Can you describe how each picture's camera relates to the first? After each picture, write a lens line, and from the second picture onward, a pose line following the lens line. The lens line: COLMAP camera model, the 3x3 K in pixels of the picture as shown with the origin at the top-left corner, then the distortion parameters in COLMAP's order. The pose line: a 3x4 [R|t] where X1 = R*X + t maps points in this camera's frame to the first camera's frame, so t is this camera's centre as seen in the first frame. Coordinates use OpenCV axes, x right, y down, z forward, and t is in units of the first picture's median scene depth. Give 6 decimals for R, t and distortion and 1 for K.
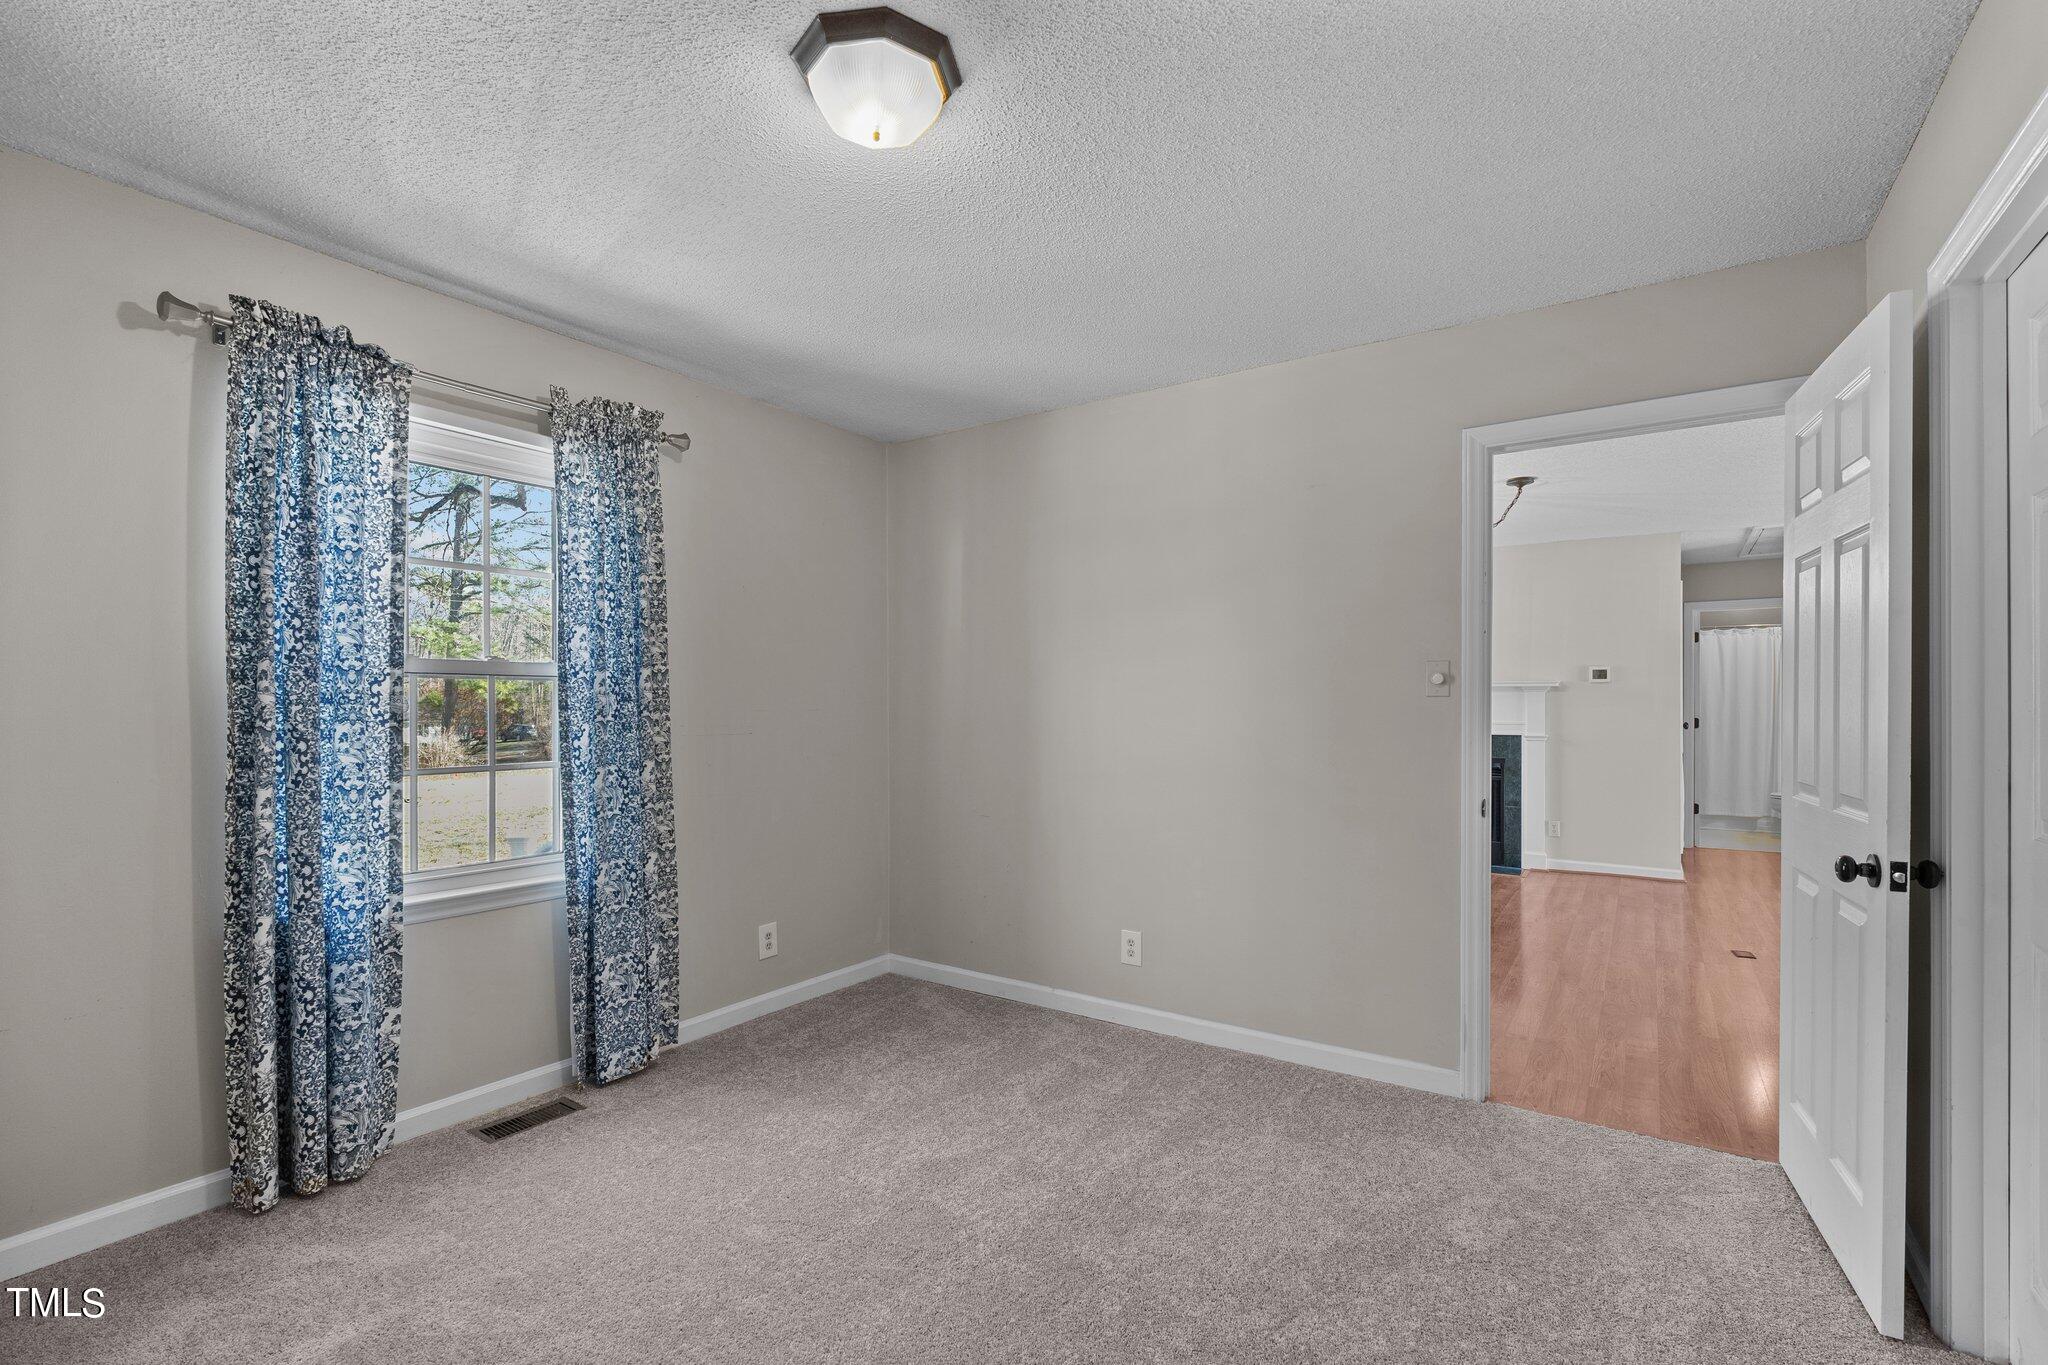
lens RADIAL K [[918.9, 0, 1025.6], [0, 918.9, 694.8], [0, 0, 1]] dist [-0.008359, 0.002253]
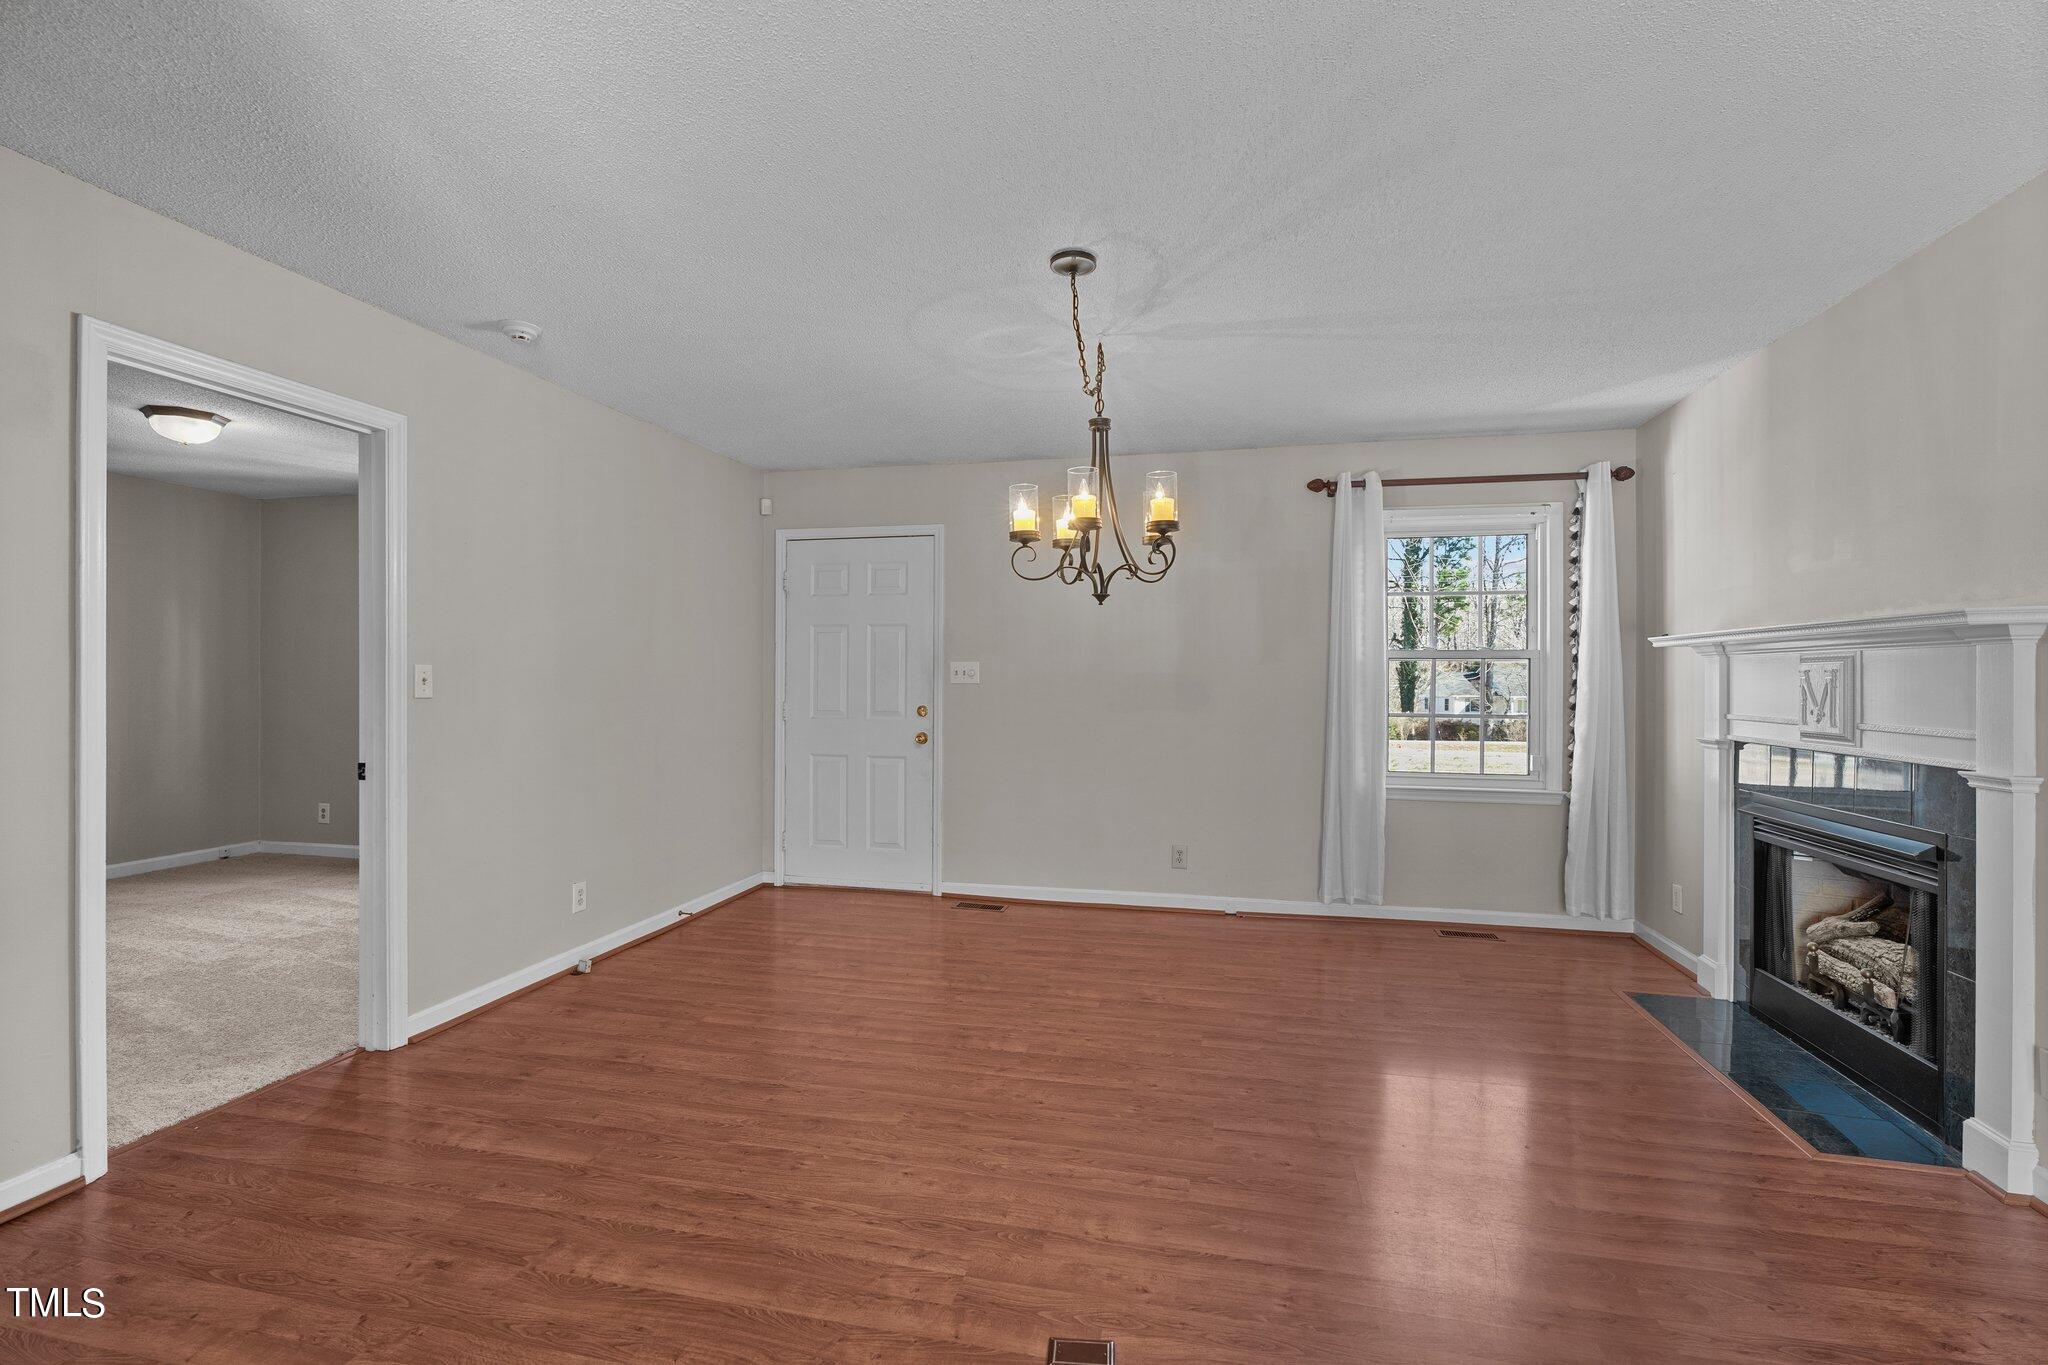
lens RADIAL K [[918.9, 0, 1014.4], [0, 918.9, 679.1], [0, 0, 1]] dist [-0.008359, 0.002253]
pose [[0.361893, 0.005624, -0.932203, 0.733790], [0.004349, 0.999961, 0.007721, 0.005139], [0.932210, -0.006848, 0.361854, 0.552722]]
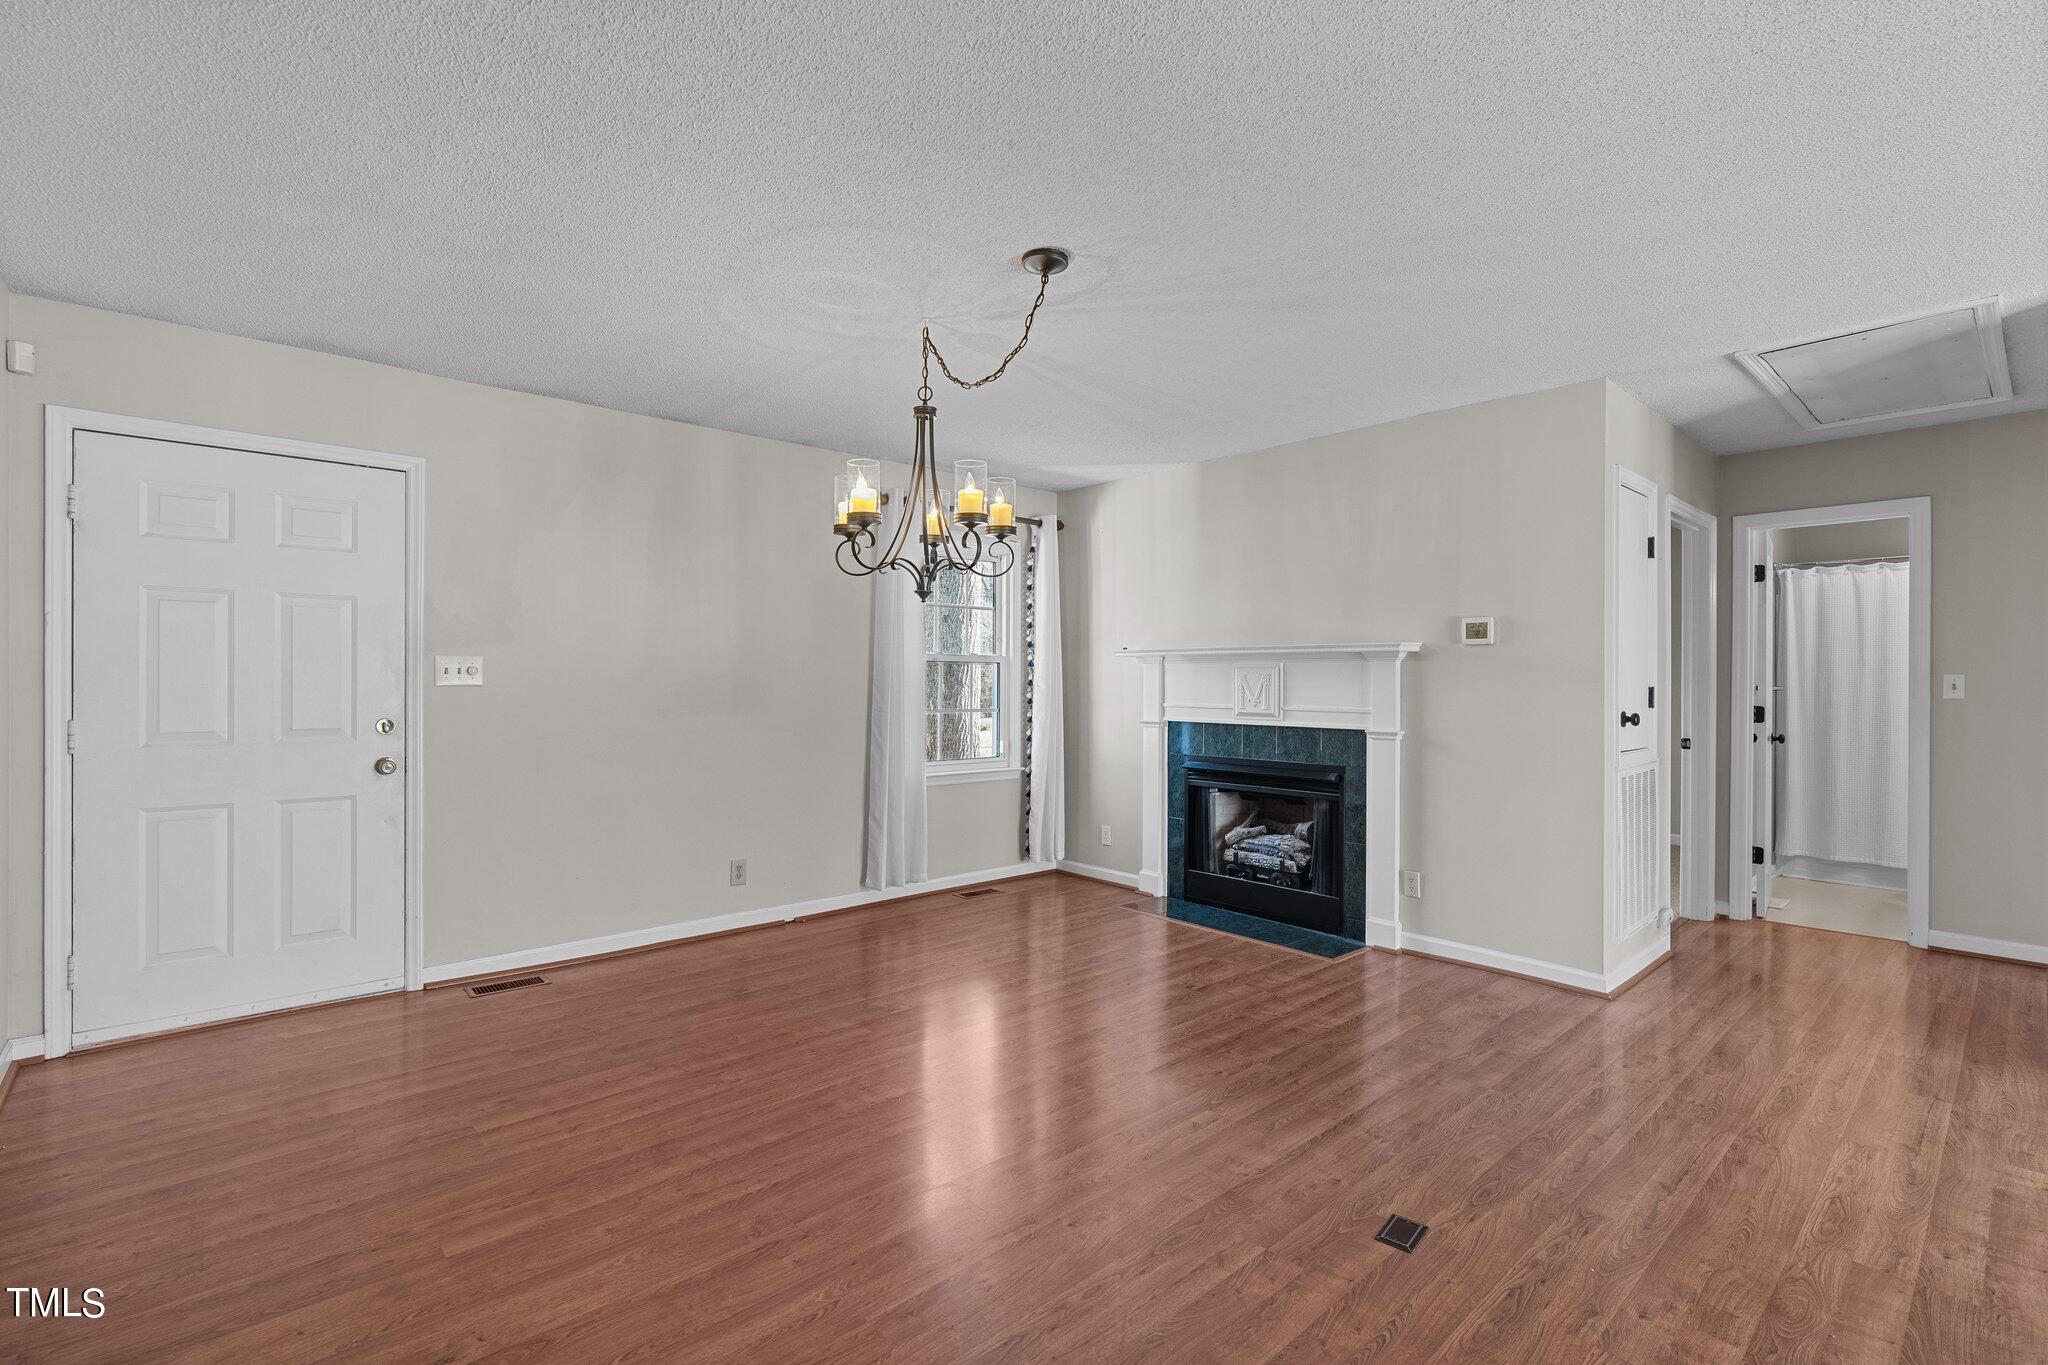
lens RADIAL K [[918.9, 0, 1020.0], [0, 918.9, 681.5], [0, 0, 1]] dist [-0.008359, 0.002253]
pose [[0.970585, 0.007017, -0.240655, 0.460728], [-0.004535, 0.999931, 0.010867, 0.004812], [0.240714, -0.009455, 0.970550, 0.336160]]
